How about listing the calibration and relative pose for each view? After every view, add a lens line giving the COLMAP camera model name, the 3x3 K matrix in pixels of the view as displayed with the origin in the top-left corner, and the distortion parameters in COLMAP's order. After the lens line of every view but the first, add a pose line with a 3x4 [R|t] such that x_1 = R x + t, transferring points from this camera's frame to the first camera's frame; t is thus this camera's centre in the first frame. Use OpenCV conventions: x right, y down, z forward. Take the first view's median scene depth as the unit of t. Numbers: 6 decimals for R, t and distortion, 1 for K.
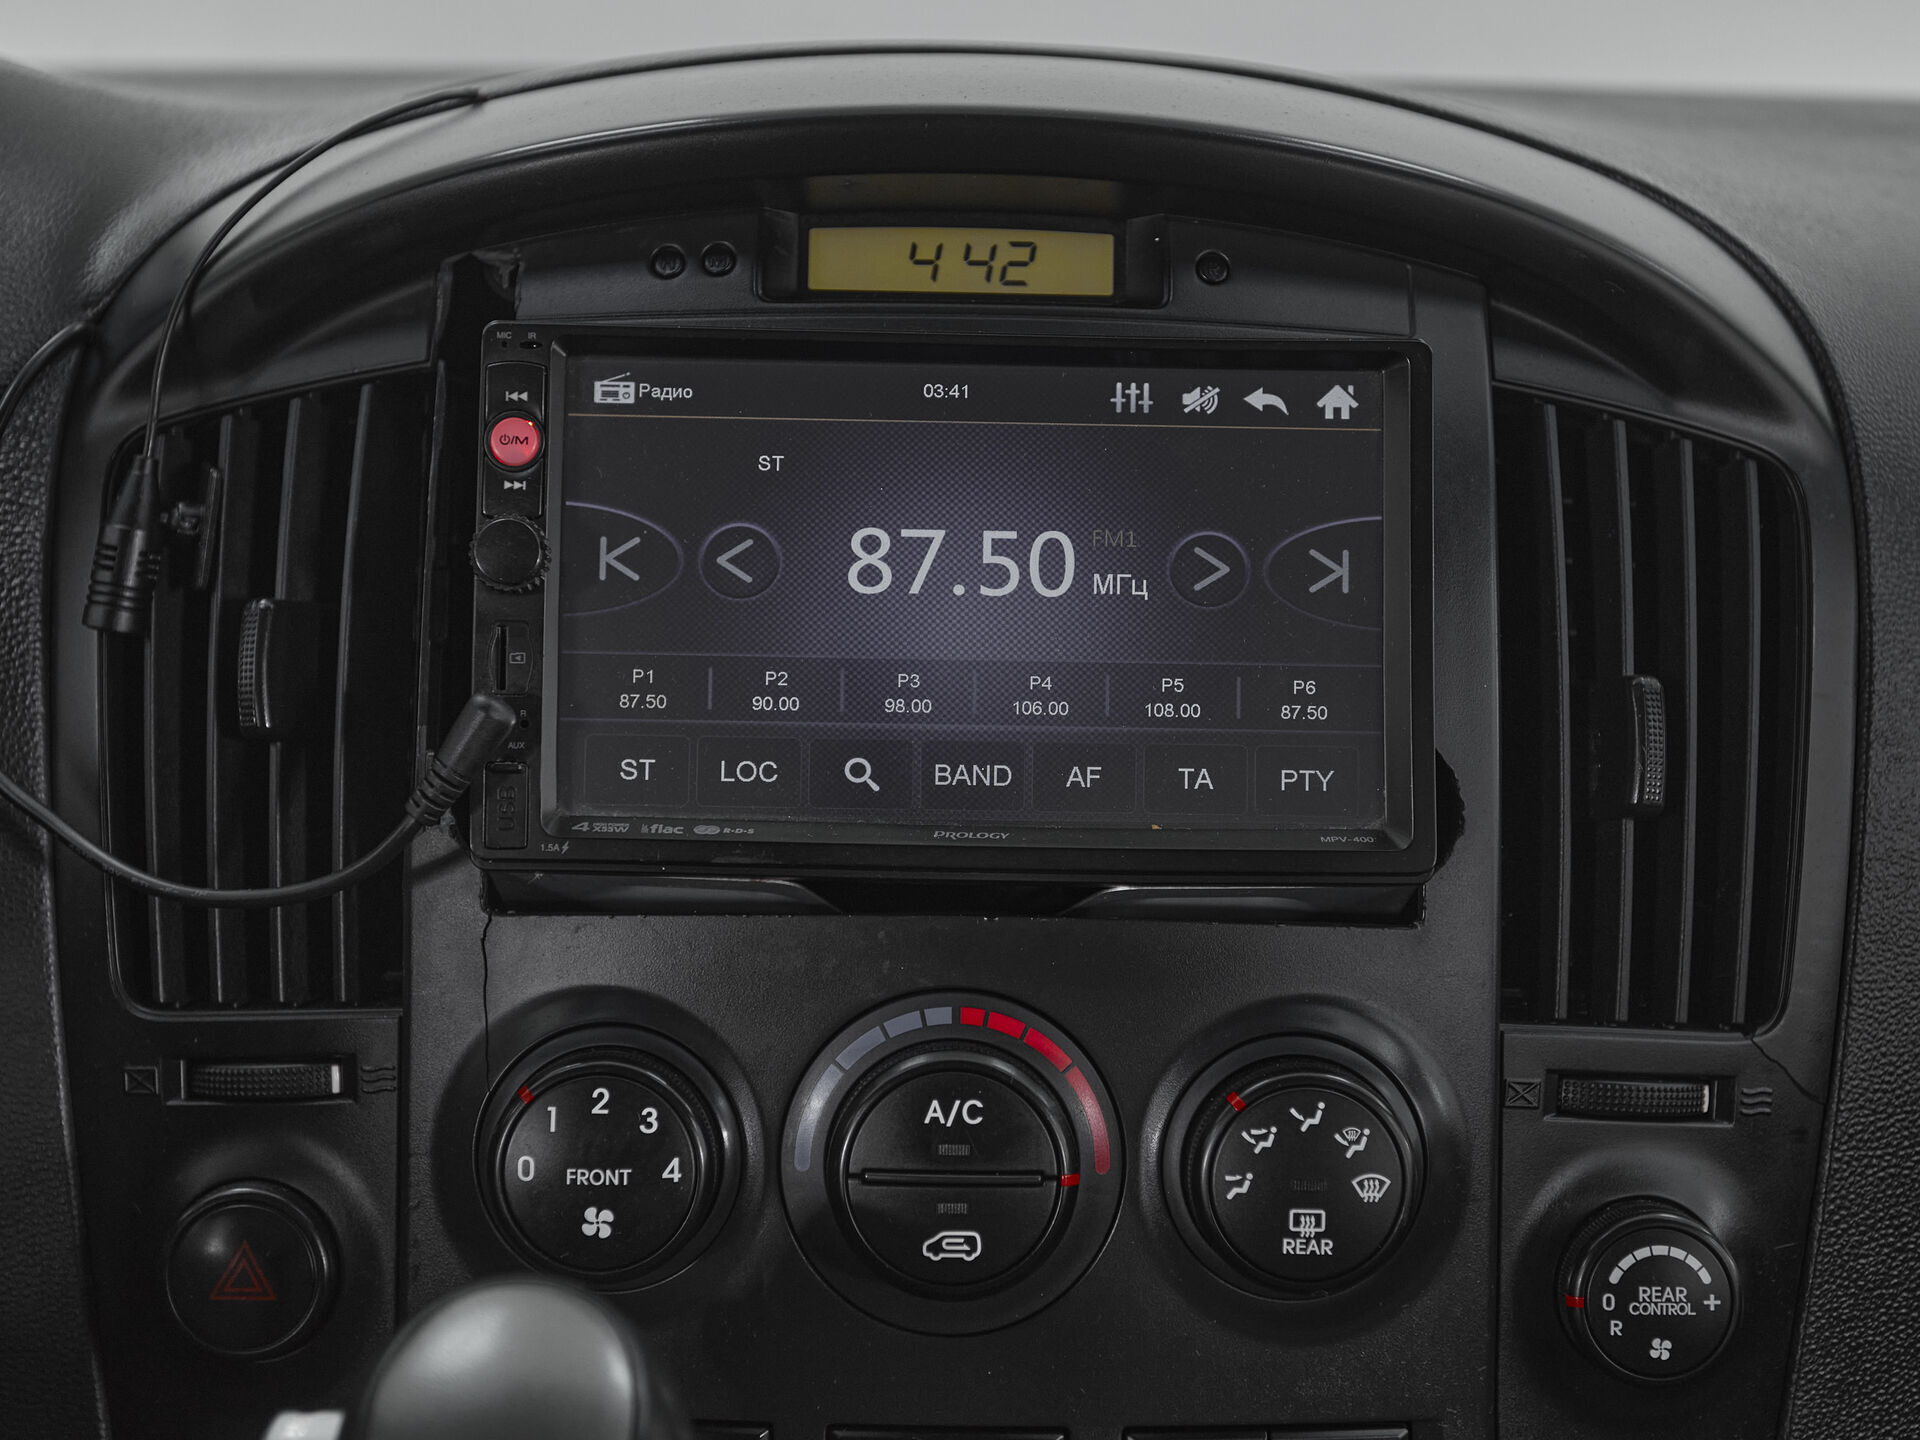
lens RADIAL K [[2701.6, 0, 951.2], [0, 2701.6, 685.9], [0, 0, 1]] dist [0.004648, 0.101395]
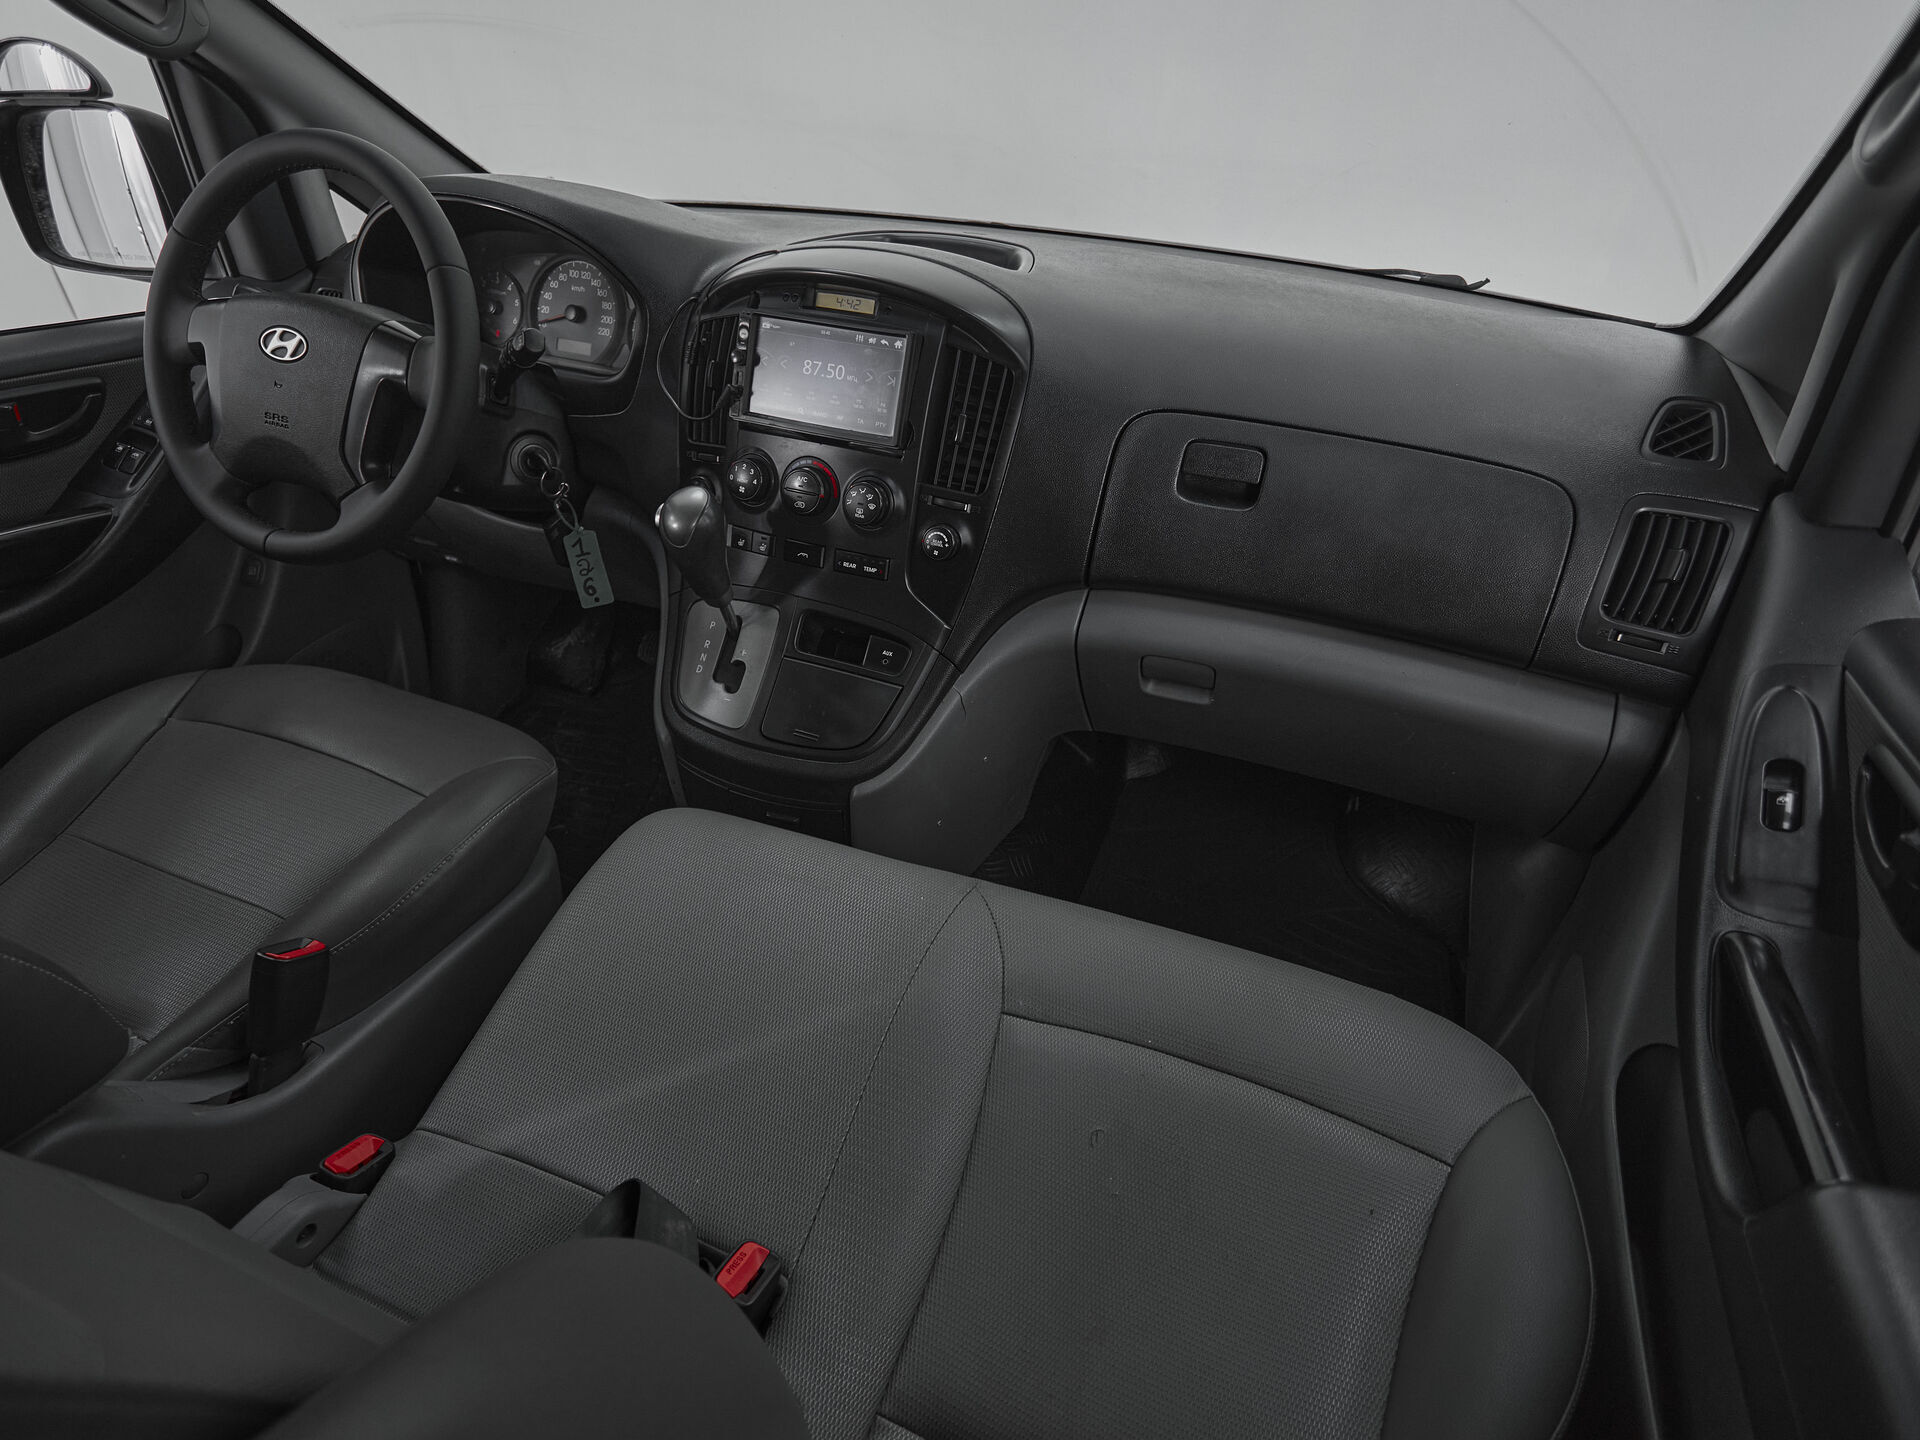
lens RADIAL K [[1030.9, 0, 969.9], [0, 1030.9, 730.9], [0, 0, 1]] dist [0.002674, -0.000159]
pose [[0.924443, 0.230272, -0.303940, 0.972255], [-0.129189, 0.939068, 0.318529, -0.060054], [0.358769, -0.255197, 0.897864, -0.767165]]
